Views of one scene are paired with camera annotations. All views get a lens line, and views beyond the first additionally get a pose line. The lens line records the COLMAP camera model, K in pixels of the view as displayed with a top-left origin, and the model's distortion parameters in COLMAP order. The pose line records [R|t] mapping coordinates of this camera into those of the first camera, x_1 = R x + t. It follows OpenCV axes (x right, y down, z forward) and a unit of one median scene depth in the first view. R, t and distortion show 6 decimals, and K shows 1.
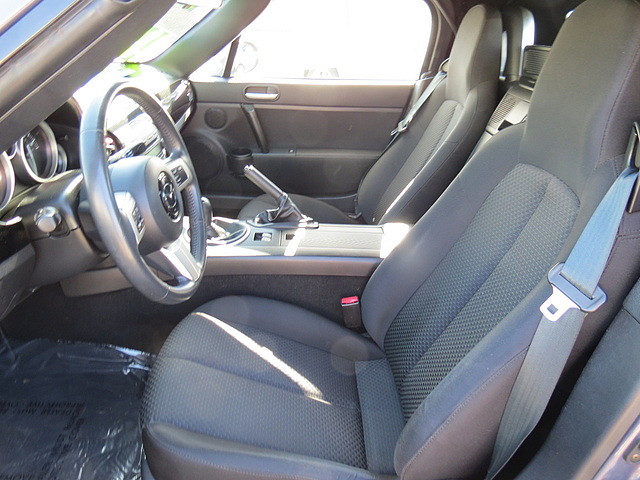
lens RADIAL K [[470.9, 0, 320.0], [0, 470.9, 240.0], [0, 0, 1]] dist [0.004073, 0.000745]
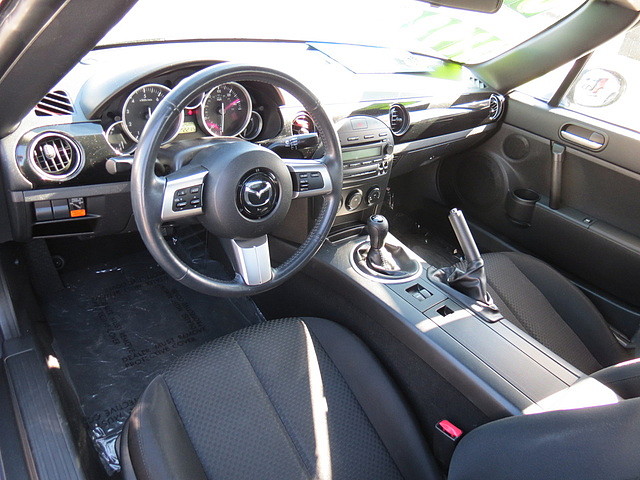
lens RADIAL K [[470.9, 0, 320.0], [0, 470.9, 240.0], [0, 0, 1]] dist [0.004073, 0.000745]
pose [[0.591816, 0.463201, -0.659696, 0.208072], [-0.451867, 0.868366, 0.204346, -0.131776], [0.667511, 0.177159, 0.723218, 0.194584]]
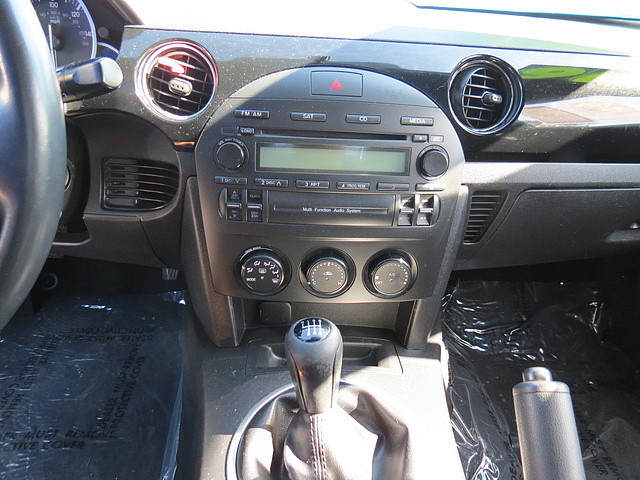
lens RADIAL K [[470.9, 0, 320.0], [0, 470.9, 240.0], [0, 0, 1]] dist [0.004073, 0.000745]
pose [[0.002846, 0.405635, -0.914031, 0.014351], [-0.467305, 0.808633, 0.357406, -0.181395], [0.884091, 0.426114, 0.191857, 0.642331]]
